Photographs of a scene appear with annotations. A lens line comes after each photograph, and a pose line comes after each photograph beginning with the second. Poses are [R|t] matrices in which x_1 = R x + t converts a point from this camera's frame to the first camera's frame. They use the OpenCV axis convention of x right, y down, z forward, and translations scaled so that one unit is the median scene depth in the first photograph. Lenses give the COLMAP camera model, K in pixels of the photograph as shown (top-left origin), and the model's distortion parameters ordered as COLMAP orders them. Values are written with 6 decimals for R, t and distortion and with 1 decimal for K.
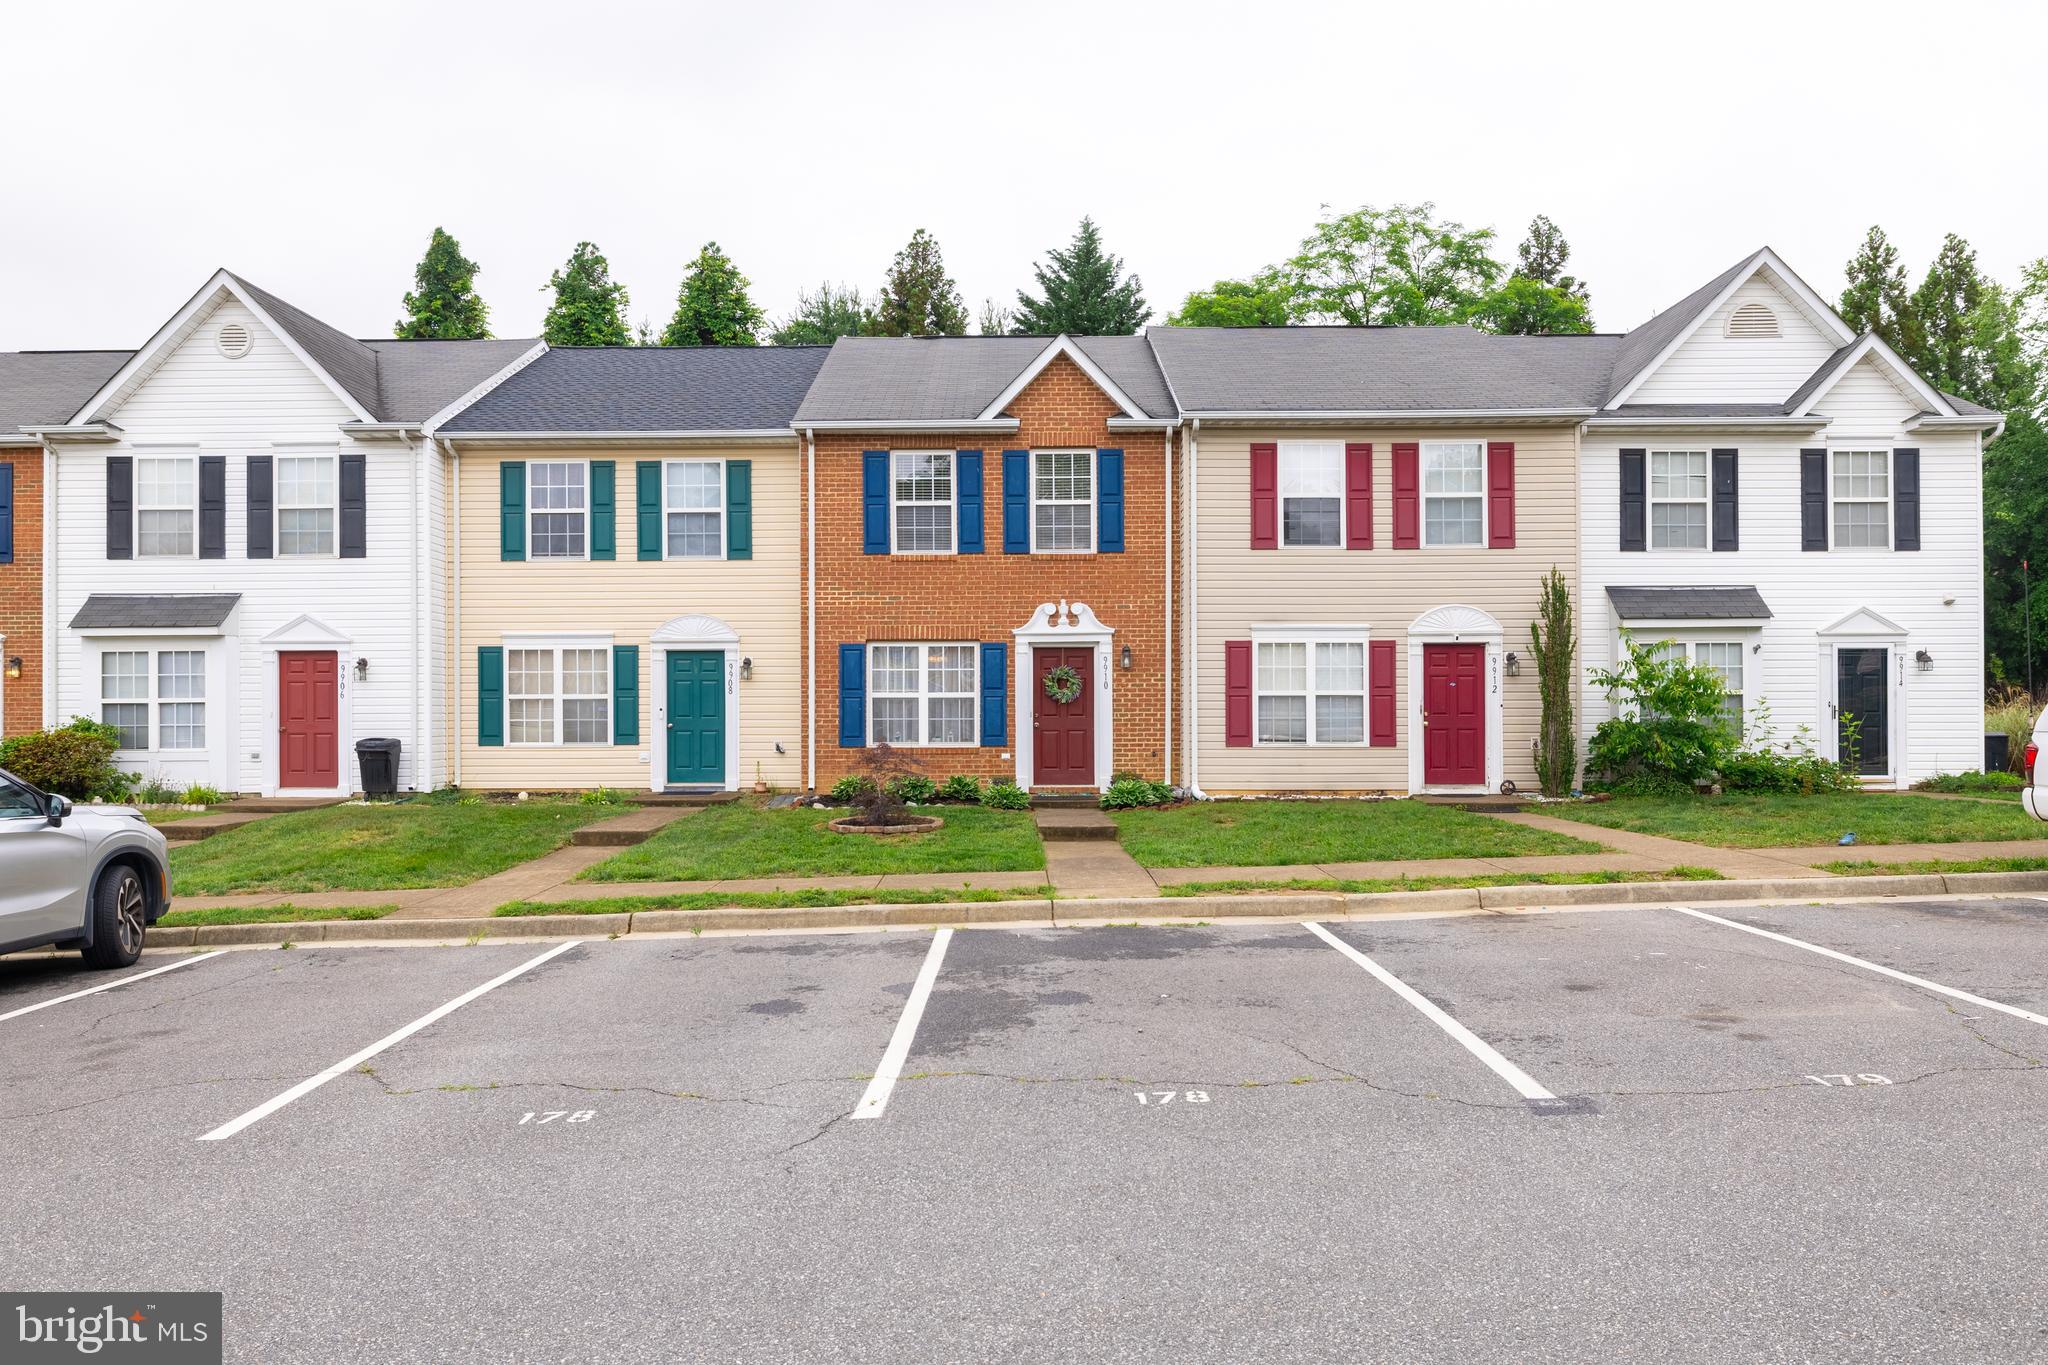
lens RADIAL K [[1384.7, 0, 989.8], [0, 1384.7, 707.2], [0, 0, 1]] dist [0.001846, -0.001256]
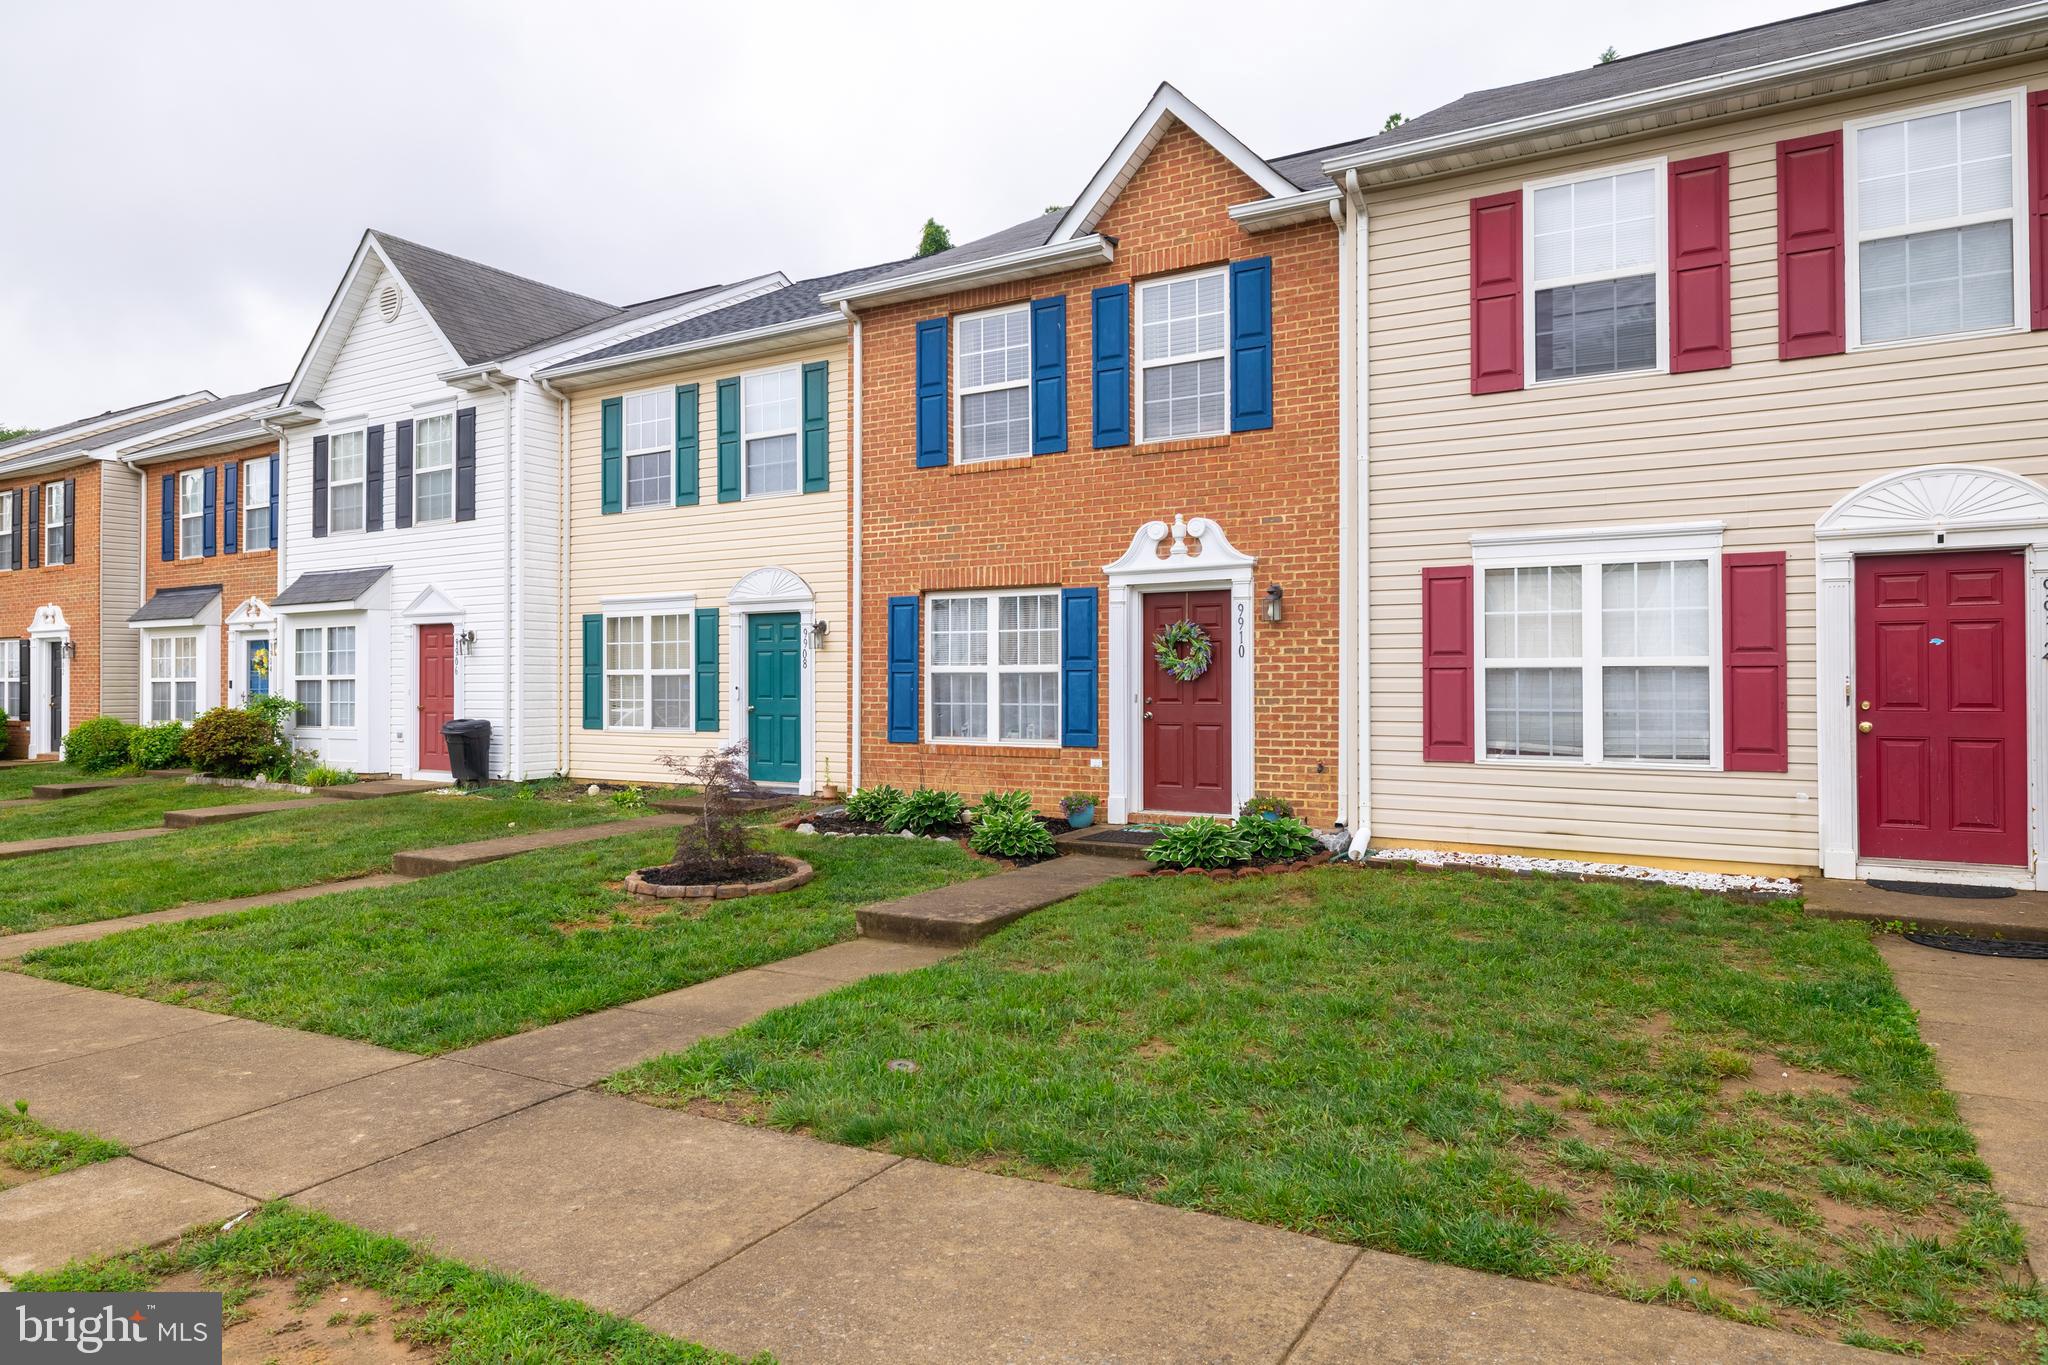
lens RADIAL K [[1242.5, 0, 1014.2], [0, 1242.5, 667.9], [0, 0, 1]] dist [-0.001843, 0.002828]
pose [[0.866176, -0.004472, -0.499719, 0.267463], [0.001893, 0.999982, -0.005668, -0.005740], [0.499735, 0.003964, 0.866169, 0.479013]]
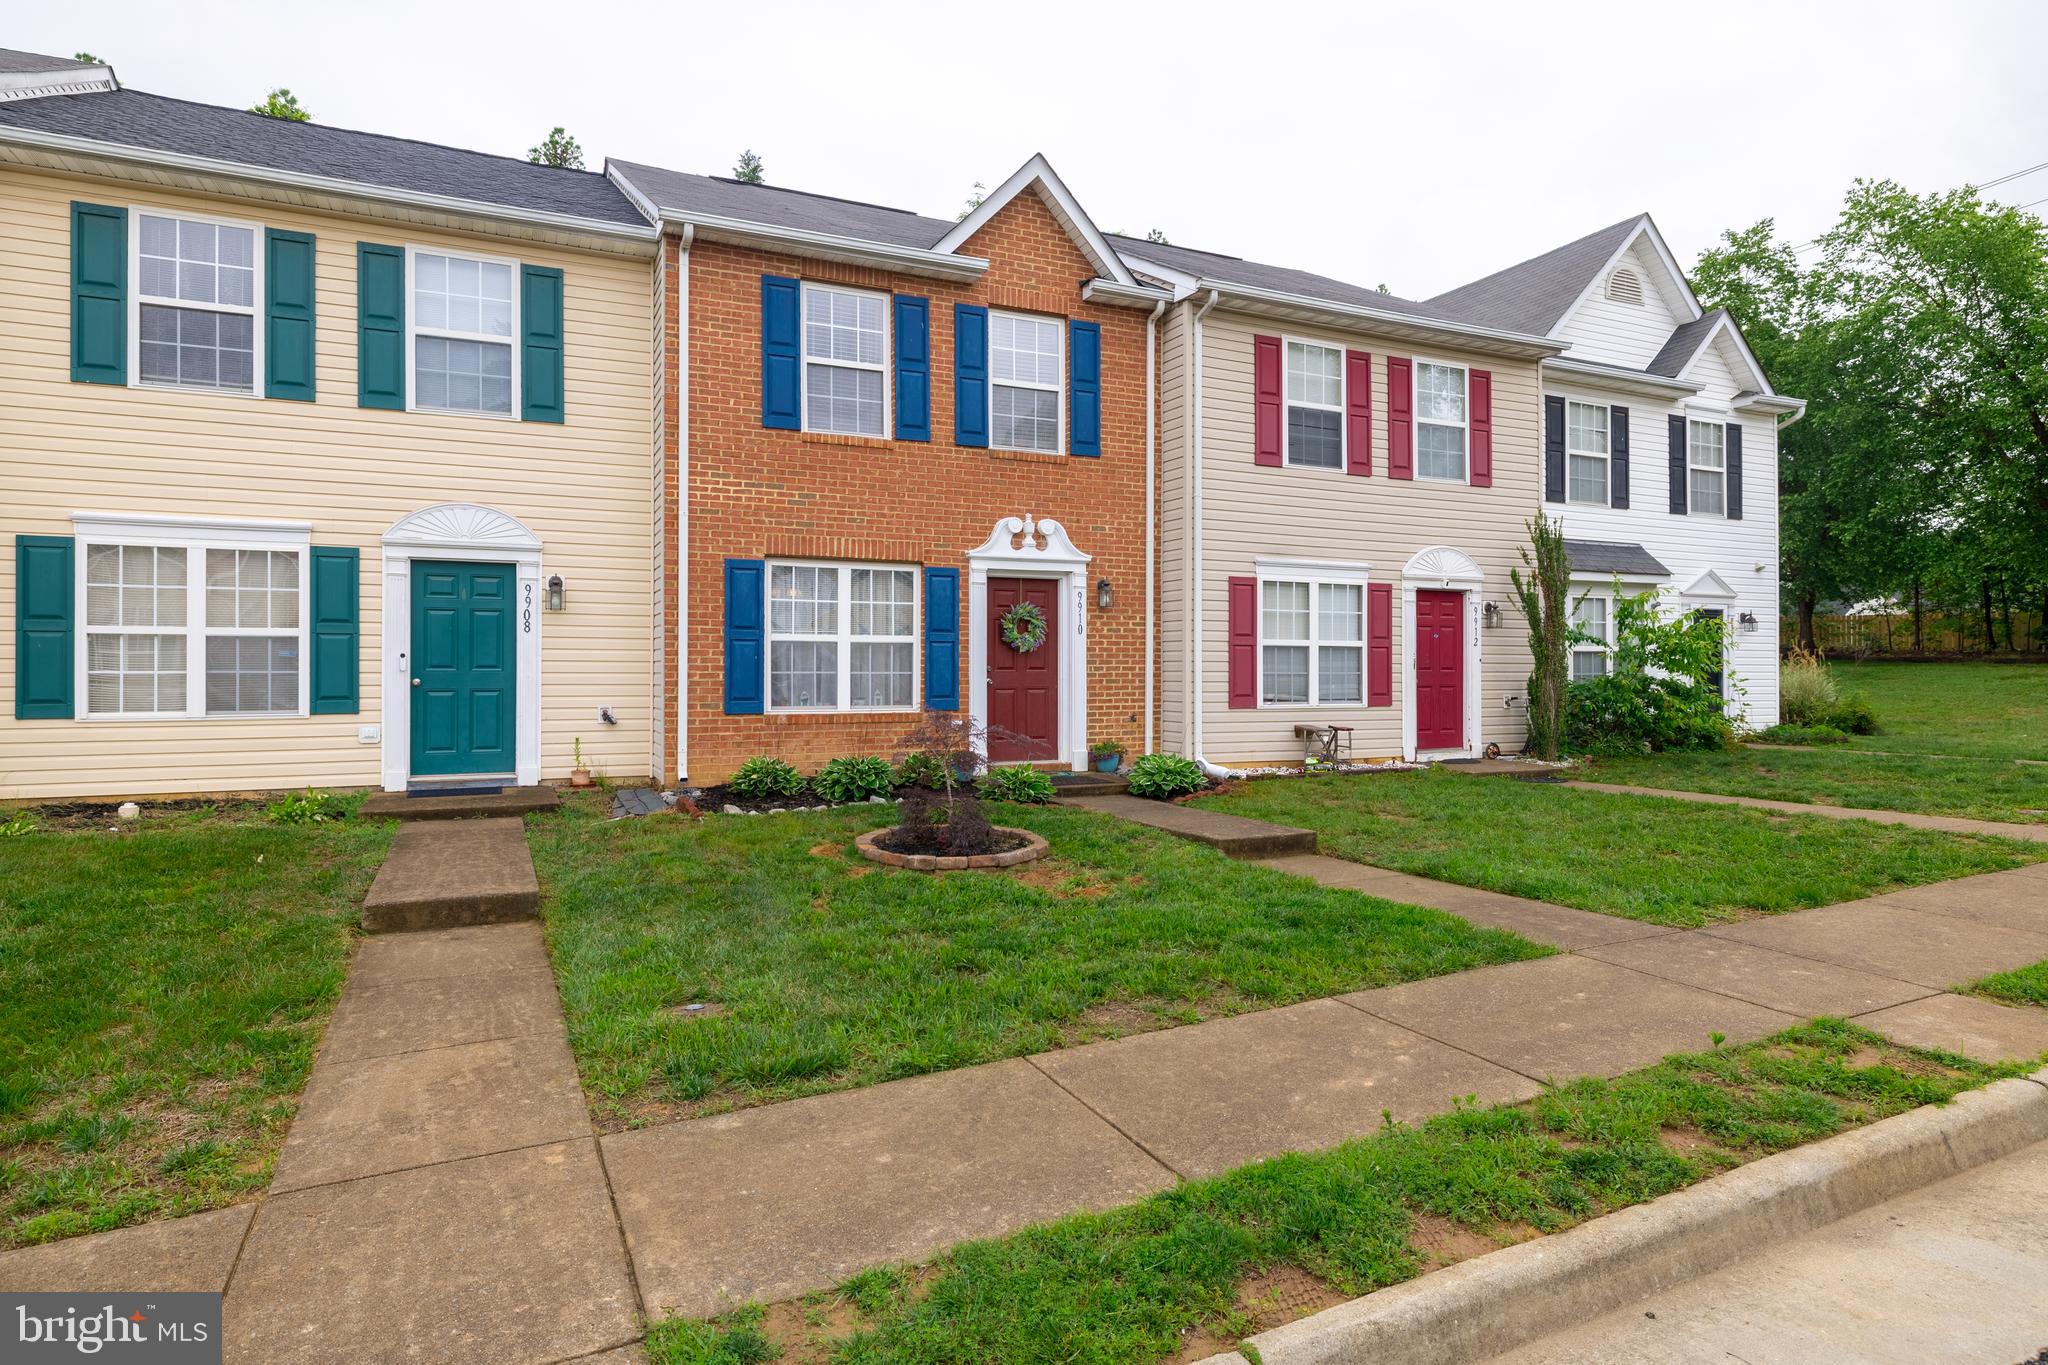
lens RADIAL K [[1124.9, 0, 1008.0], [0, 1124.9, 669.7], [0, 0, 1]] dist [0.001665, -0.000436]
pose [[0.899875, 0.004983, 0.436120, -0.222115], [-0.006538, 0.999976, 0.002066, 0.005386], [-0.436099, -0.004711, 0.899886, 0.455459]]
